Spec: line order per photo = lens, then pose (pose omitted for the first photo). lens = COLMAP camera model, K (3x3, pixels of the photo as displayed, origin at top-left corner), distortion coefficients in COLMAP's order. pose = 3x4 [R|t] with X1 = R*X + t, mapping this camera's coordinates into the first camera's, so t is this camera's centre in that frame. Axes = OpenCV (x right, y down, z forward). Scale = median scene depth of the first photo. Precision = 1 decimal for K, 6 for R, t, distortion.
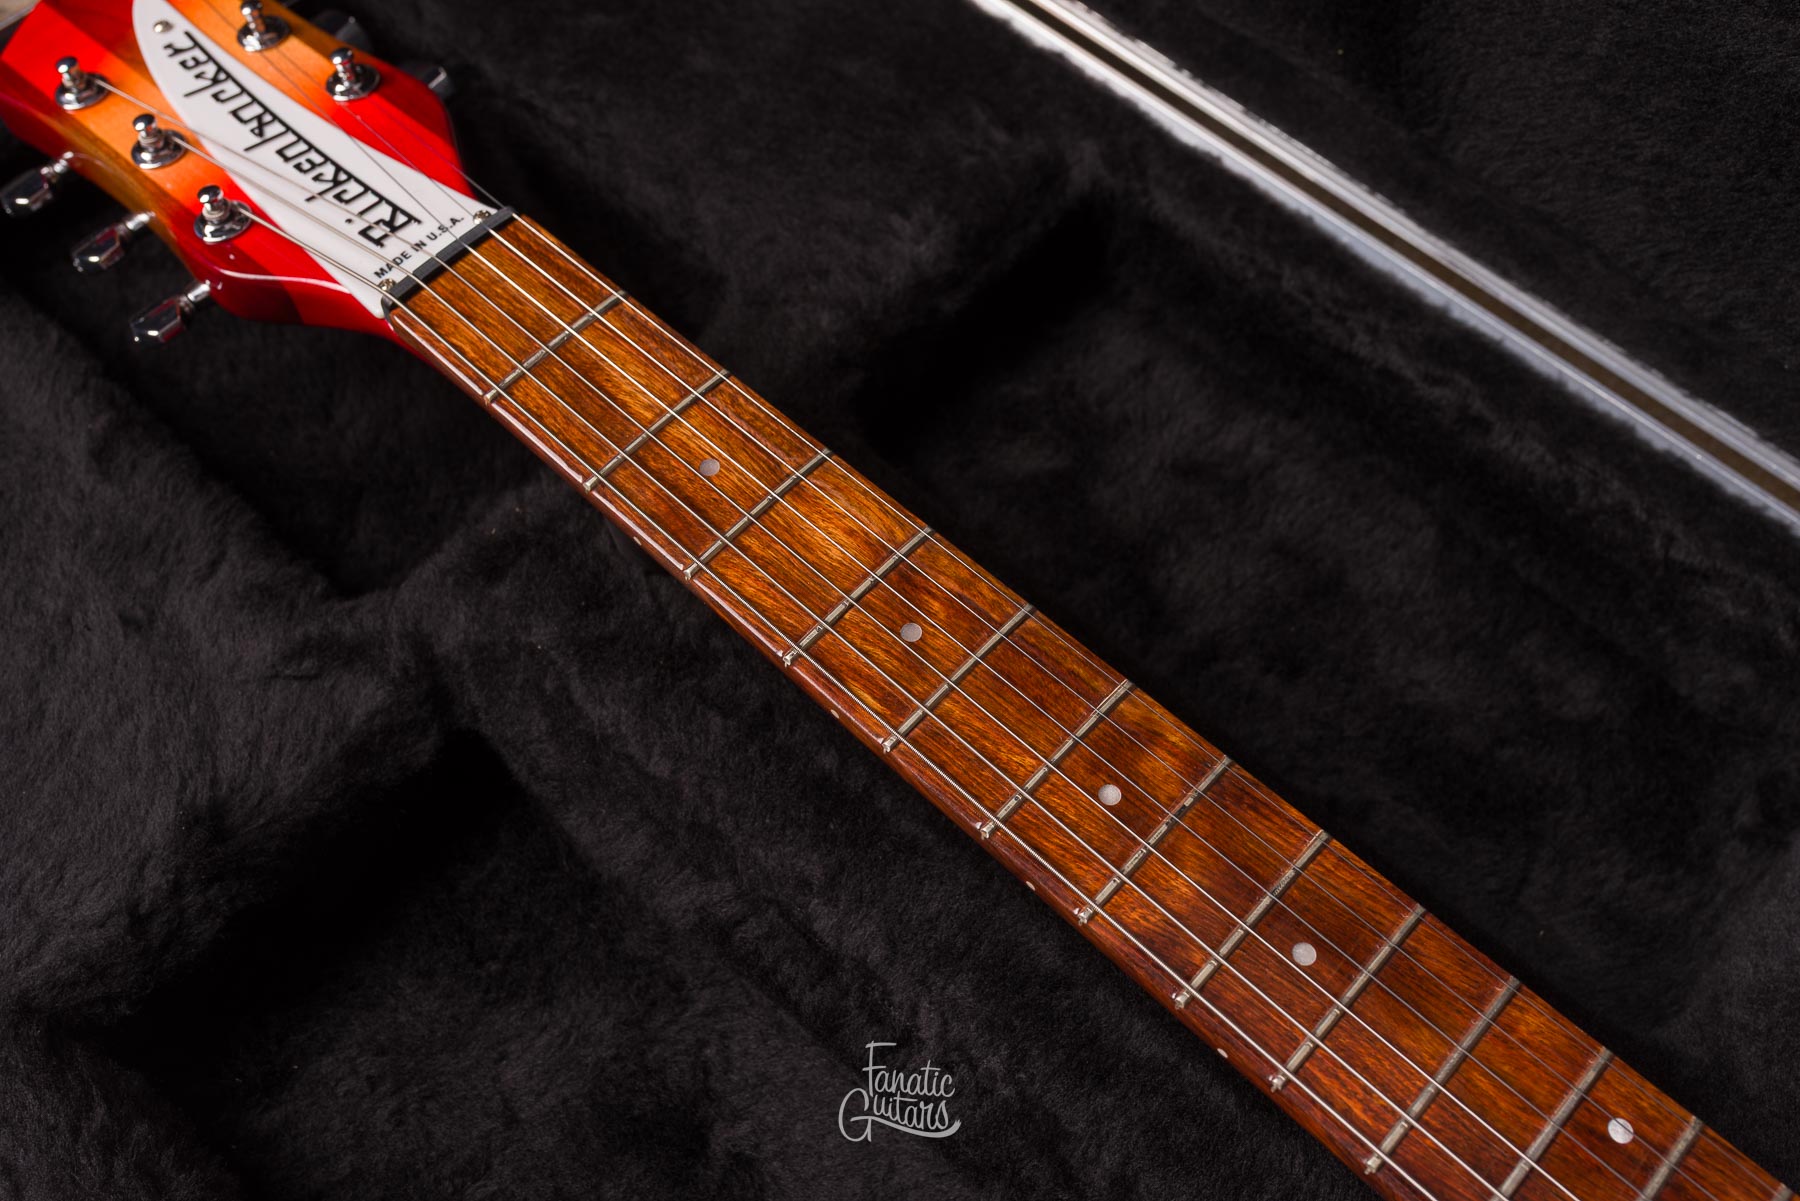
lens RADIAL K [[1791.6, 0, 898.8], [0, 1791.6, 599.1], [0, 0, 1]] dist [-0.000767, -0.001970]
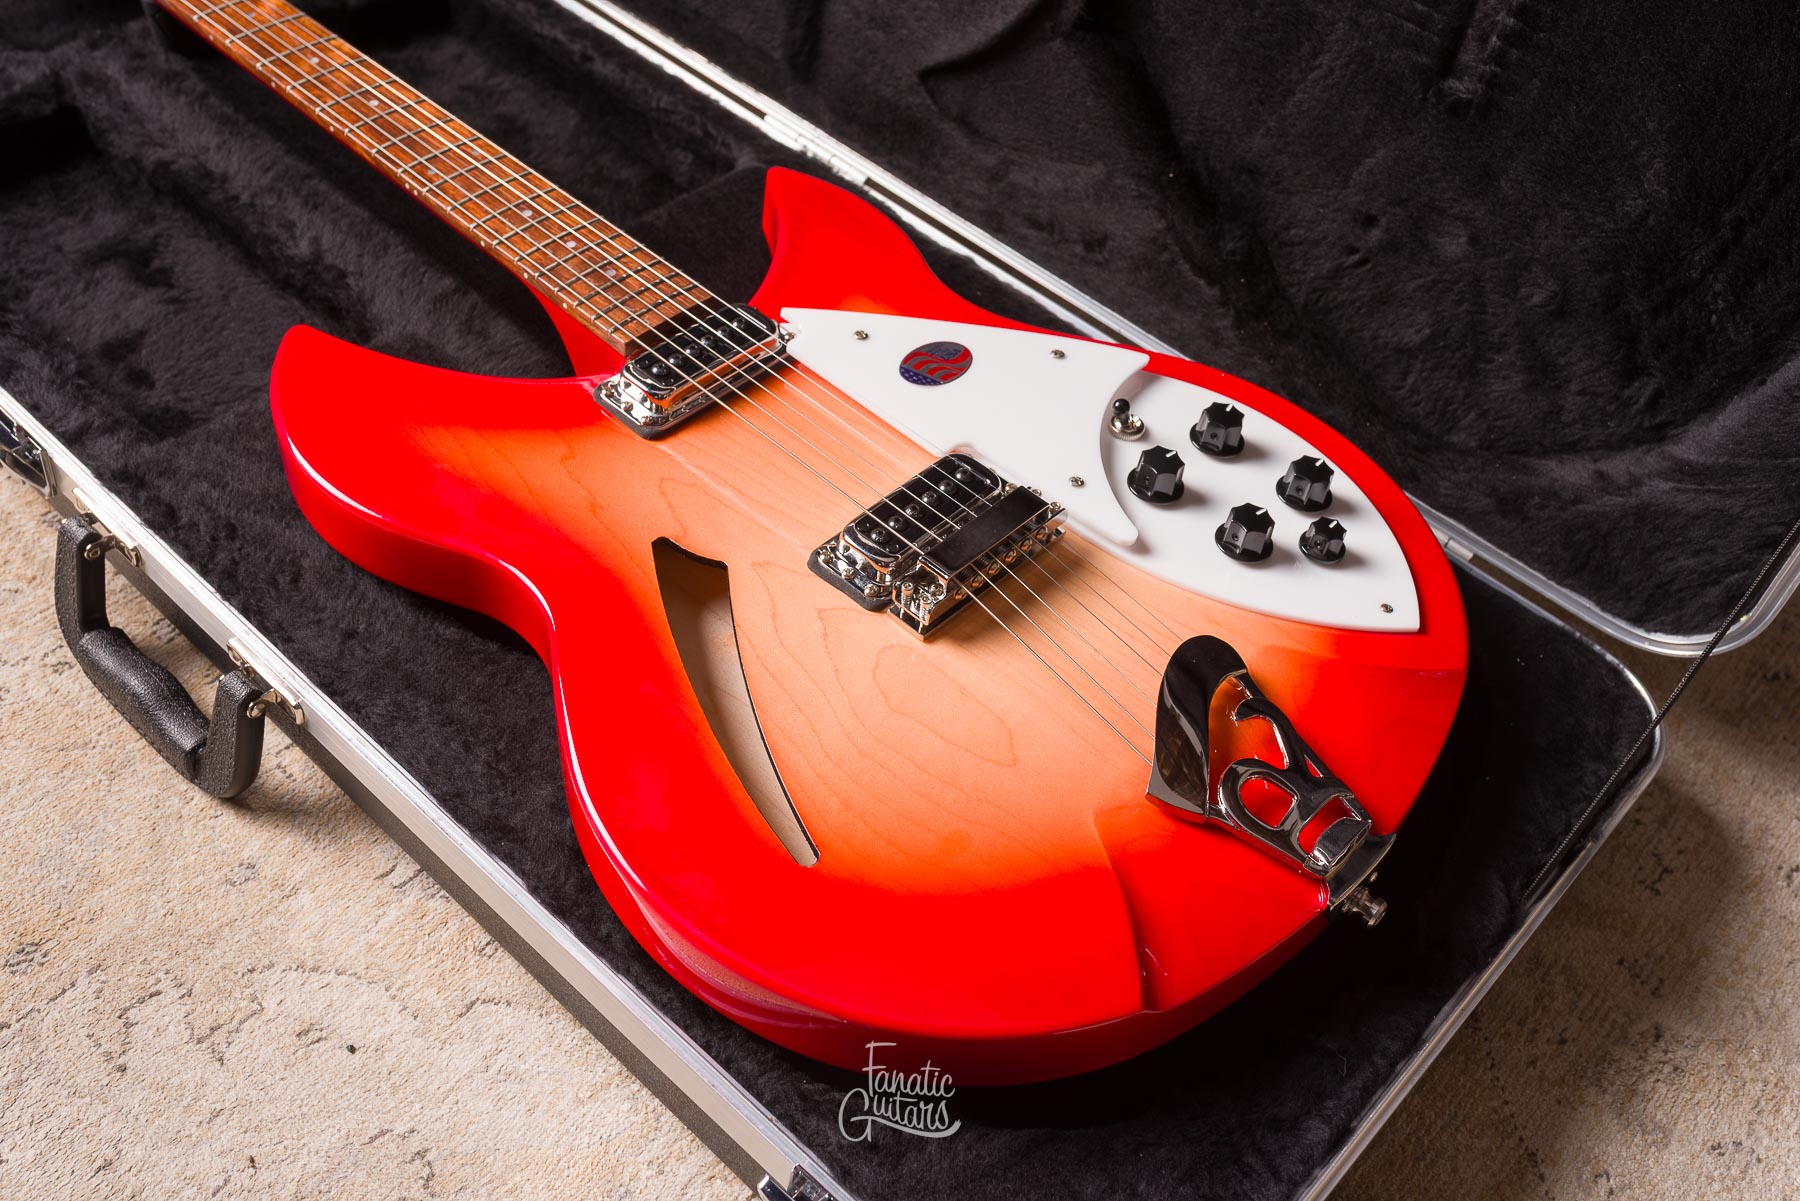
lens RADIAL K [[1736.3, 0, 898.7], [0, 1736.3, 599.1], [0, 0, 1]] dist [-0.004776, -0.001549]
pose [[0.995515, 0.061611, 0.071797, 0.633548], [-0.044248, 0.973982, -0.222262, 1.059469], [-0.083623, 0.218088, 0.972340, -0.979687]]
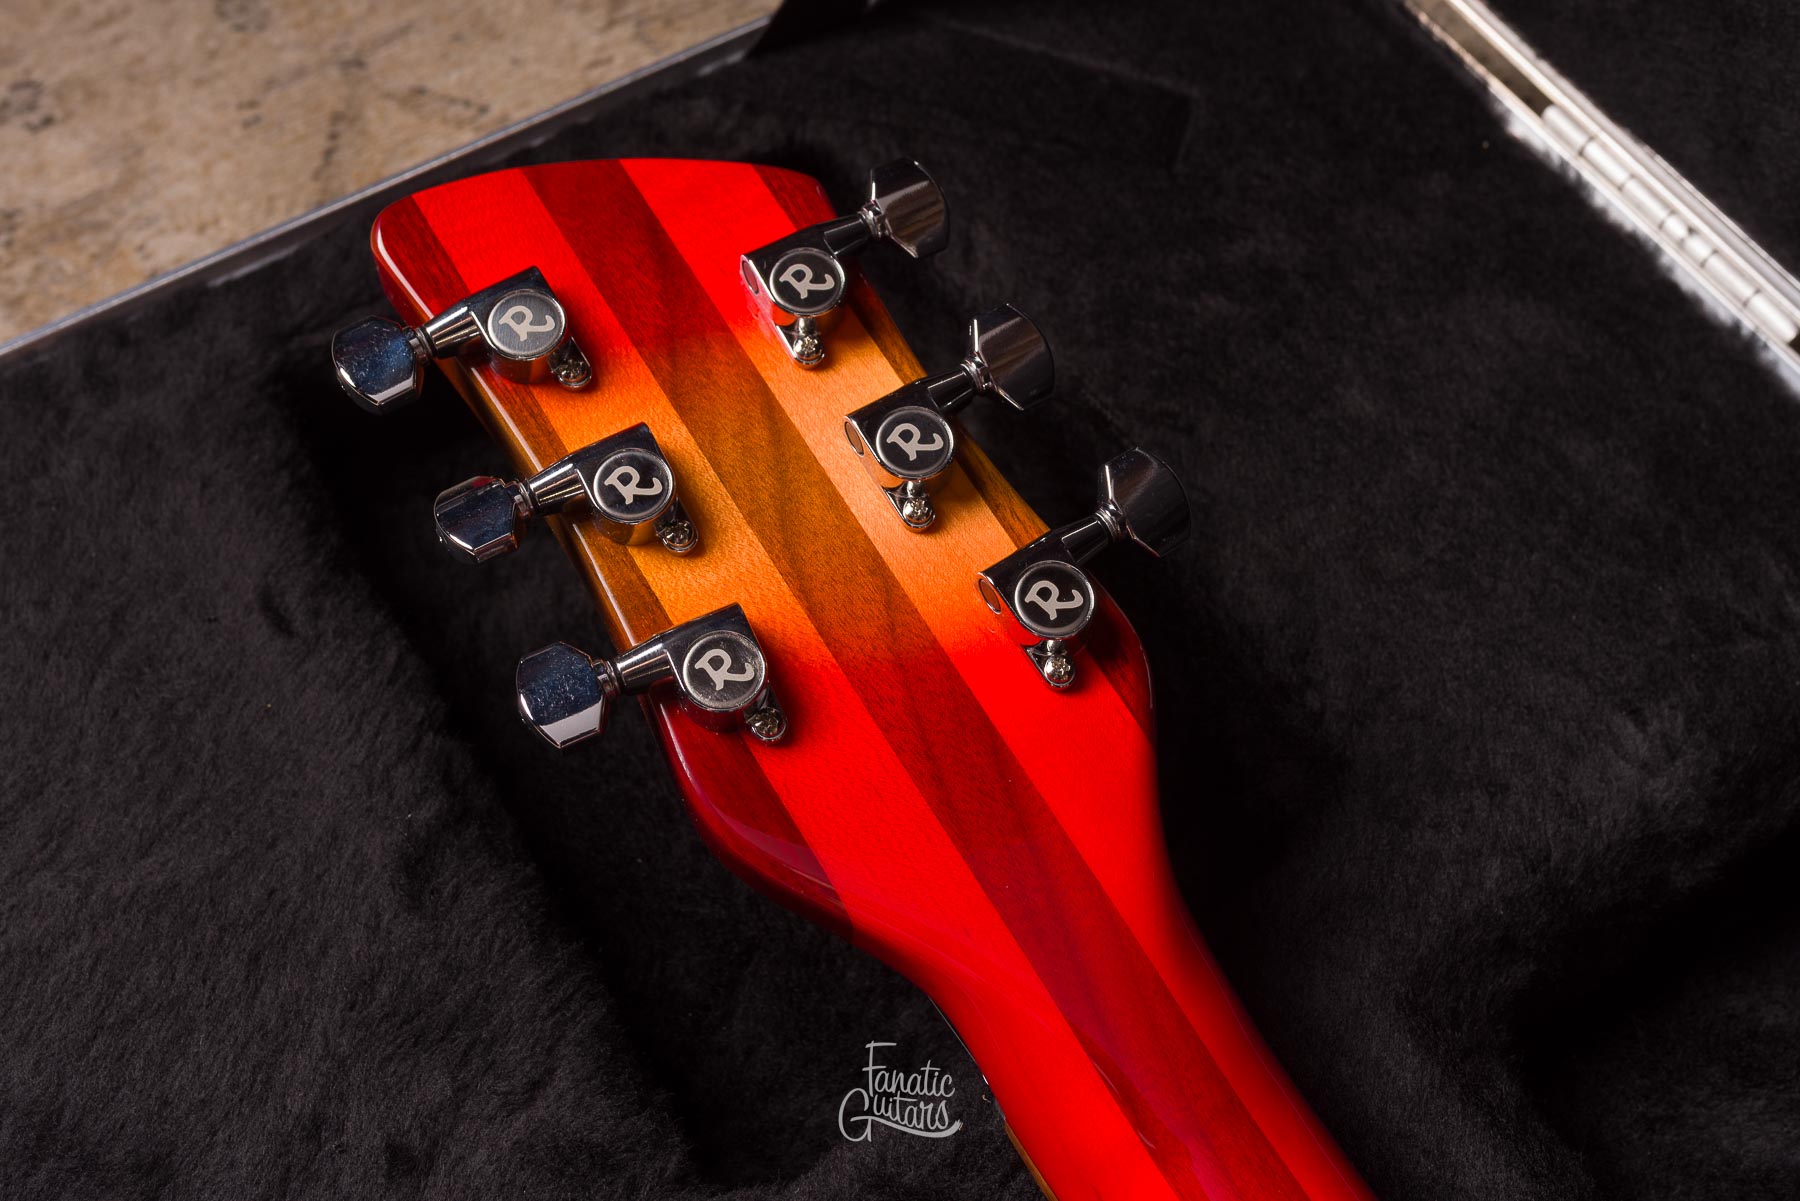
lens RADIAL K [[2252.1, 0, 898.5], [0, 2252.1, 446.7], [0, 0, 1]] dist [-0.003518, 0.007130]
pose [[0.962507, 0.199525, -0.183764, -0.142665], [-0.216608, 0.973143, -0.077928, -0.216193], [0.163280, 0.114811, 0.979877, 0.165204]]
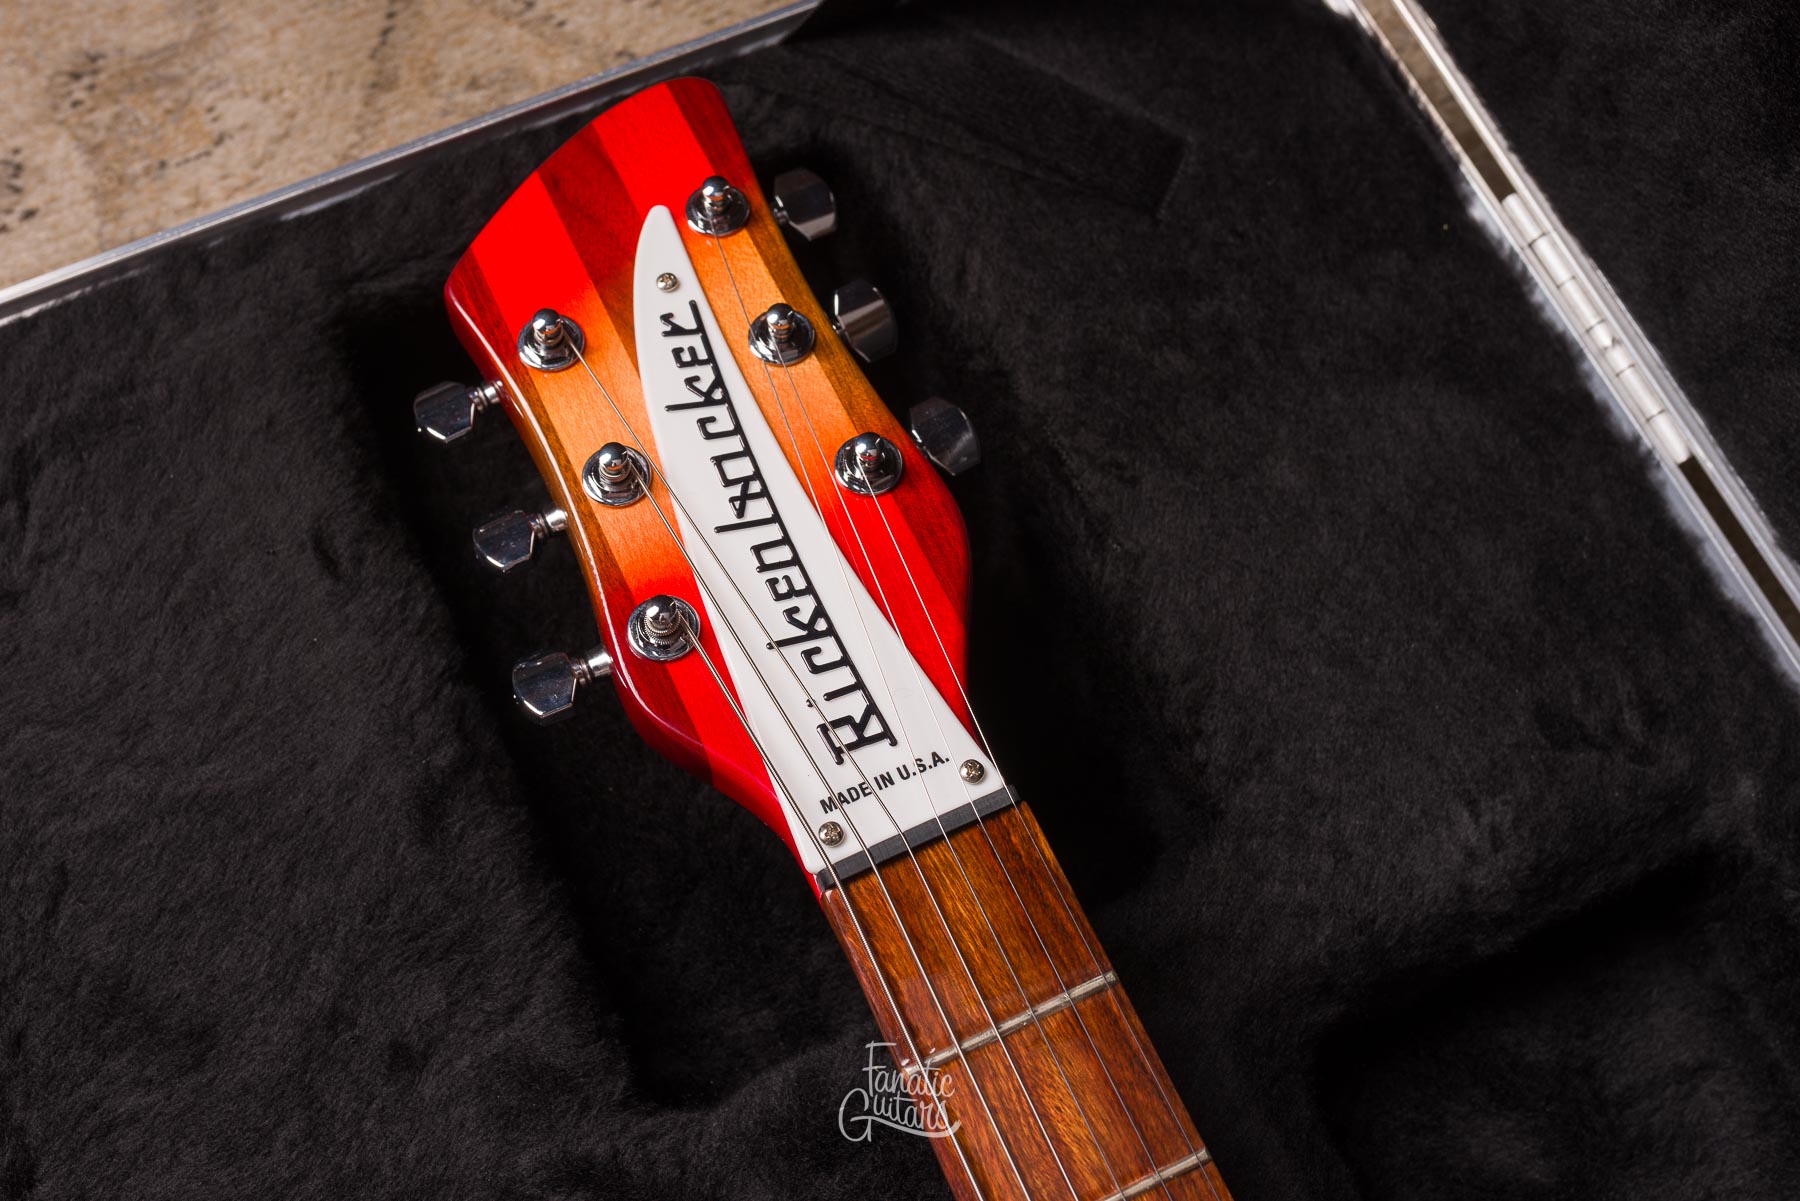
lens RADIAL K [[2075.5, 0, 754.0], [0, 2075.5, 518.3], [0, 0, 1]] dist [-0.002100, 0.014520]
pose [[0.920788, 0.363184, -0.142291, -0.226023], [-0.343092, 0.927645, 0.147524, -0.405743], [0.185574, -0.087020, 0.978770, 0.106943]]
